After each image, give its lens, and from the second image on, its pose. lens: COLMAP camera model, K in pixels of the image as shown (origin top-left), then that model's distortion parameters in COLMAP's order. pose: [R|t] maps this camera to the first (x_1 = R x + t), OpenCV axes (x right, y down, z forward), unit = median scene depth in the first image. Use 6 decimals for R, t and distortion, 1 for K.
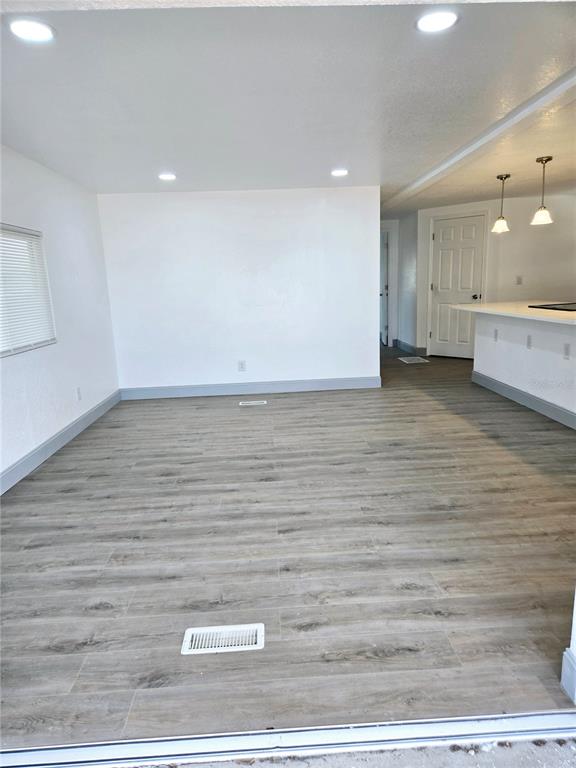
lens RADIAL K [[509.4, 0, 288.0], [0, 509.4, 384.0], [0, 0, 1]] dist [0.068079, -0.052528]
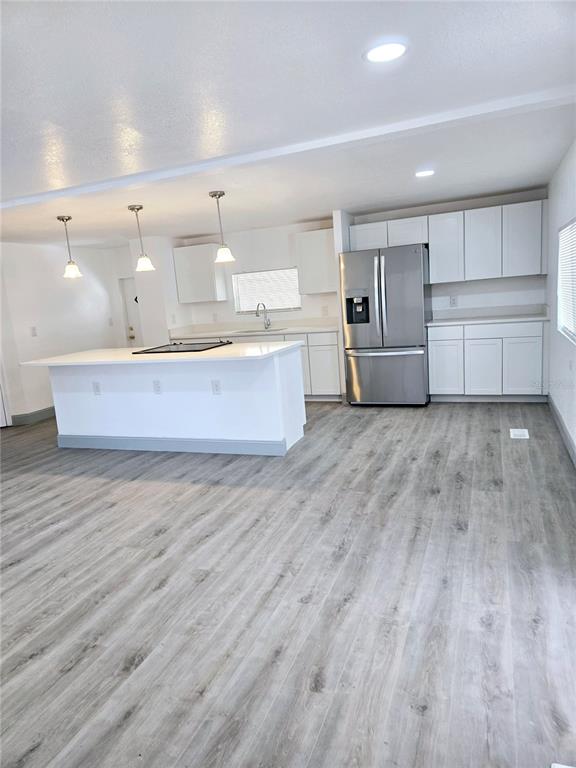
lens RADIAL K [[509.4, 0, 288.0], [0, 509.4, 384.0], [0, 0, 1]] dist [0.068079, -0.052528]
pose [[0.417084, -0.151667, 0.896124, -0.421191], [0.242336, 0.968841, 0.051184, -0.105149], [-0.875965, 0.195815, 0.440843, 0.471819]]
